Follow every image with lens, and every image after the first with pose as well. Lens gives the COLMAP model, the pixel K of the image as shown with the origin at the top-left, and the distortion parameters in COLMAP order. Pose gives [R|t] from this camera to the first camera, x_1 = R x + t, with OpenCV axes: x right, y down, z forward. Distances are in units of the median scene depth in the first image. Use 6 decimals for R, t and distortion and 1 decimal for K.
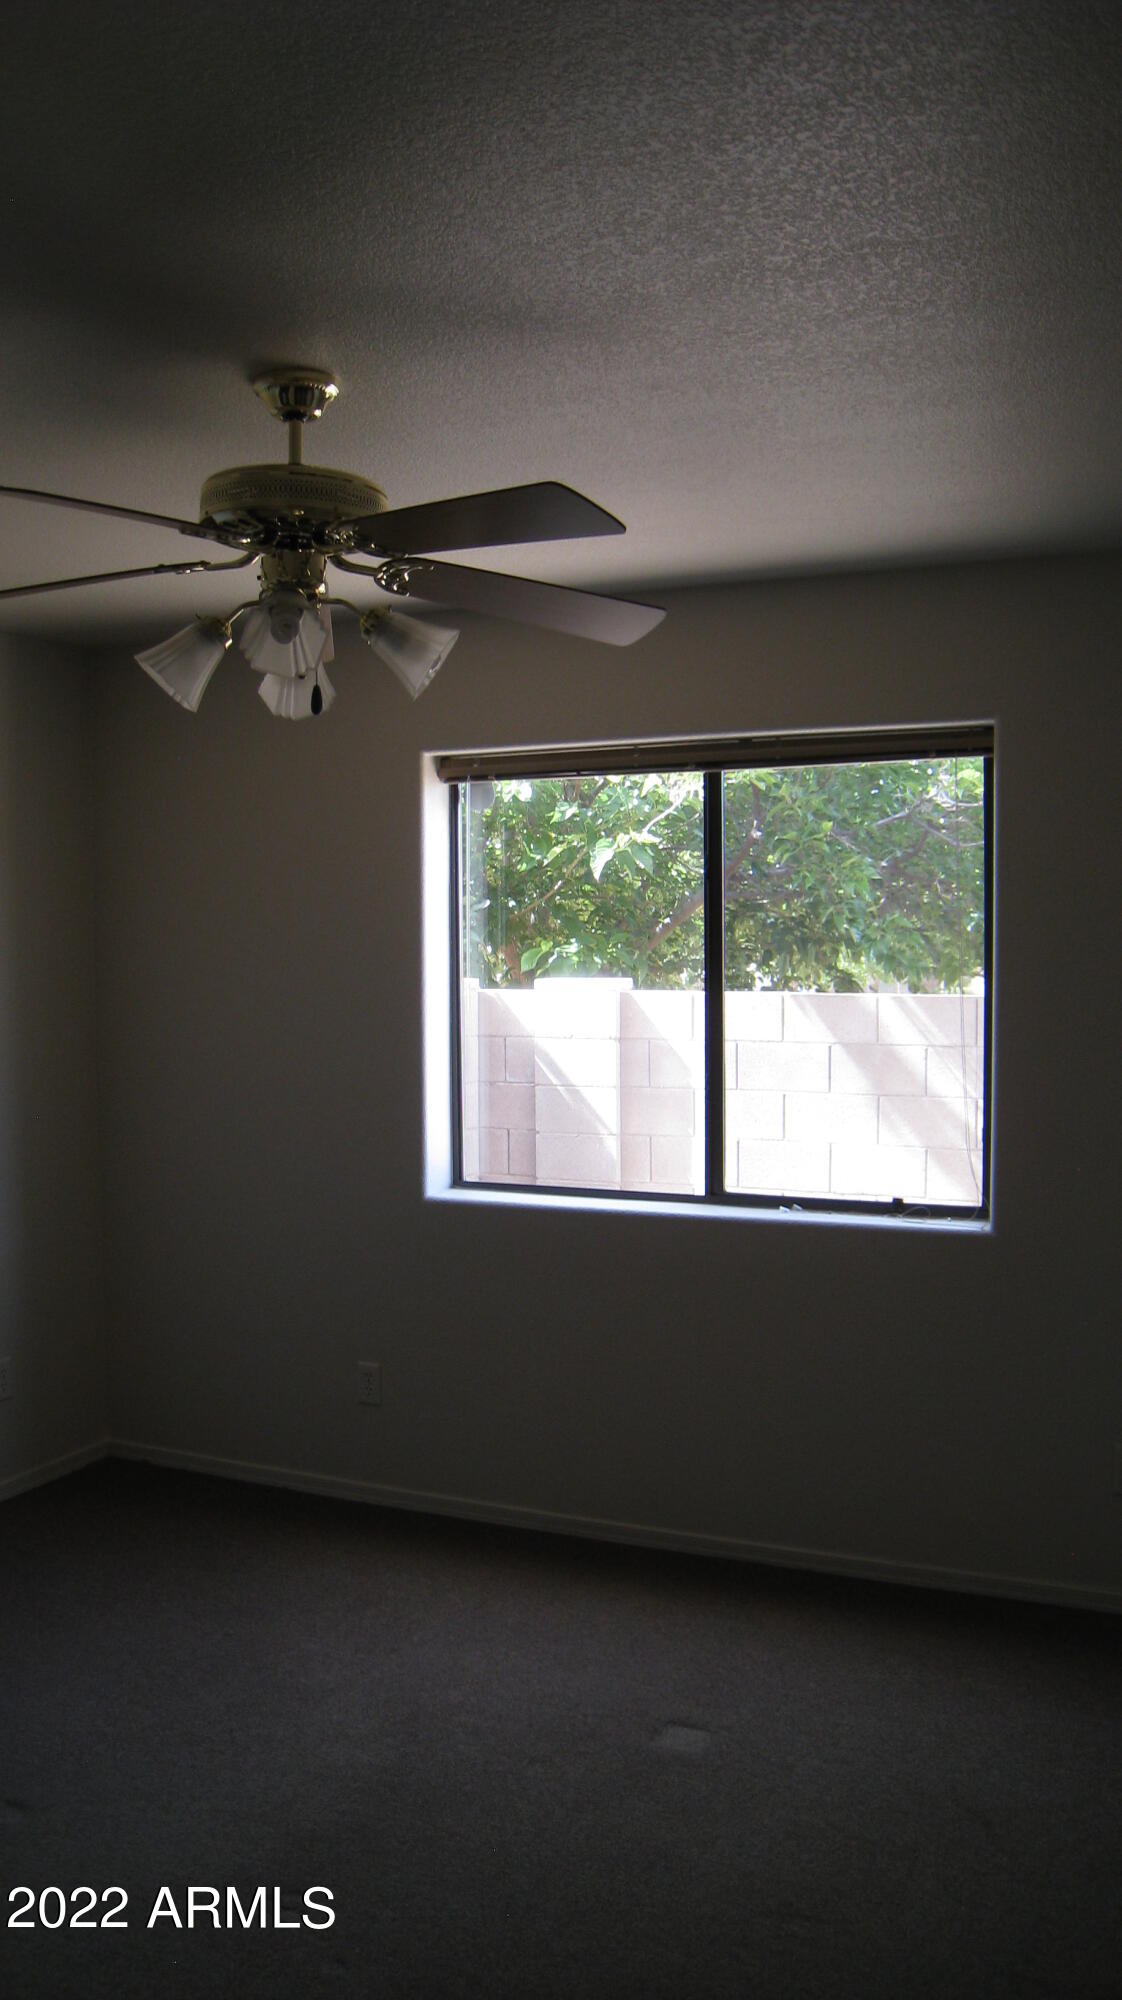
lens RADIAL K [[1646.4, 0, 561.0], [0, 1646.4, 1000.0], [0, 0, 1]] dist [-0.163379, 0.111983]
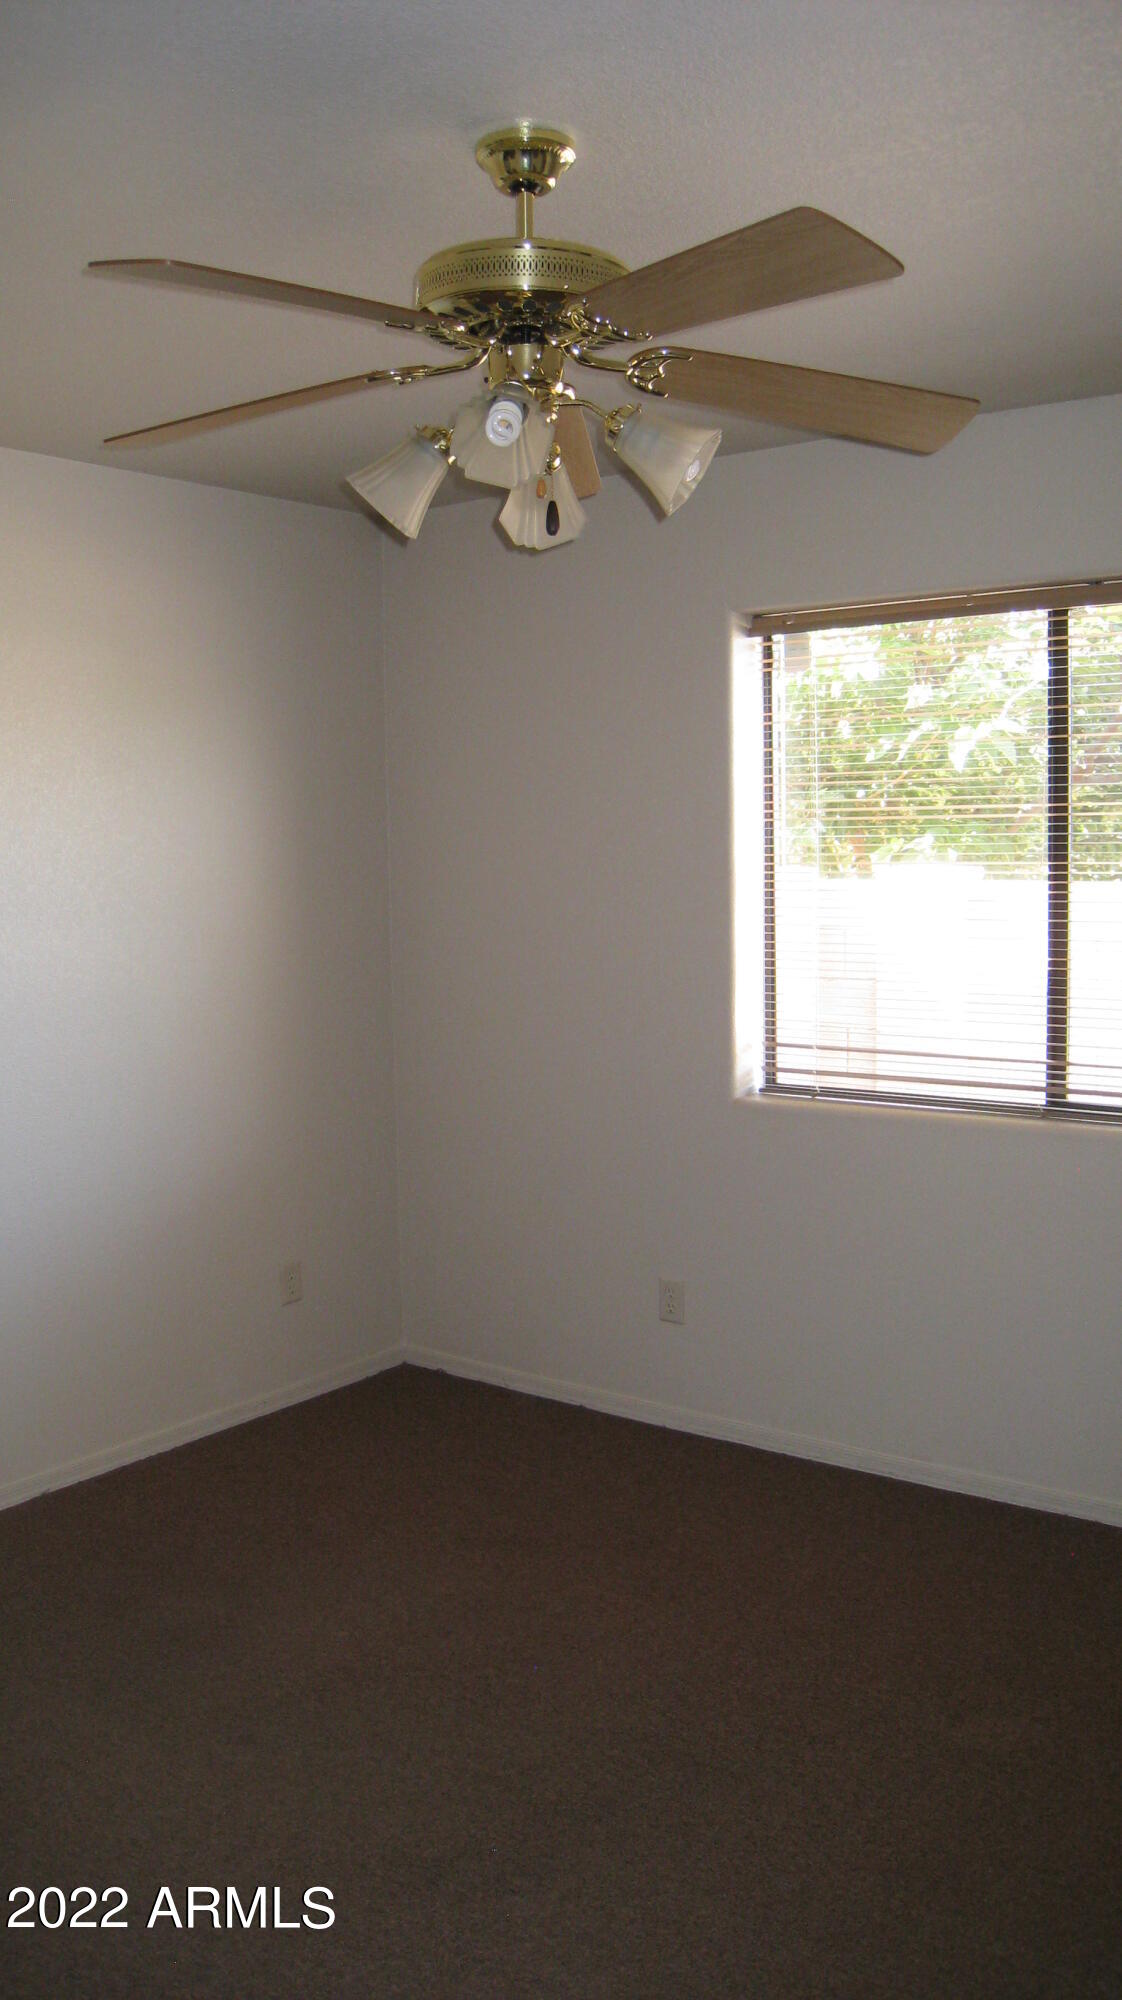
lens RADIAL K [[1646.4, 0, 561.0], [0, 1646.4, 1000.0], [0, 0, 1]] dist [-0.163379, 0.111983]
pose [[0.975266, 0.010374, -0.220791, 0.034370], [0.002878, 0.998217, 0.059615, 0.012958], [0.221016, -0.058776, 0.973497, 0.125801]]
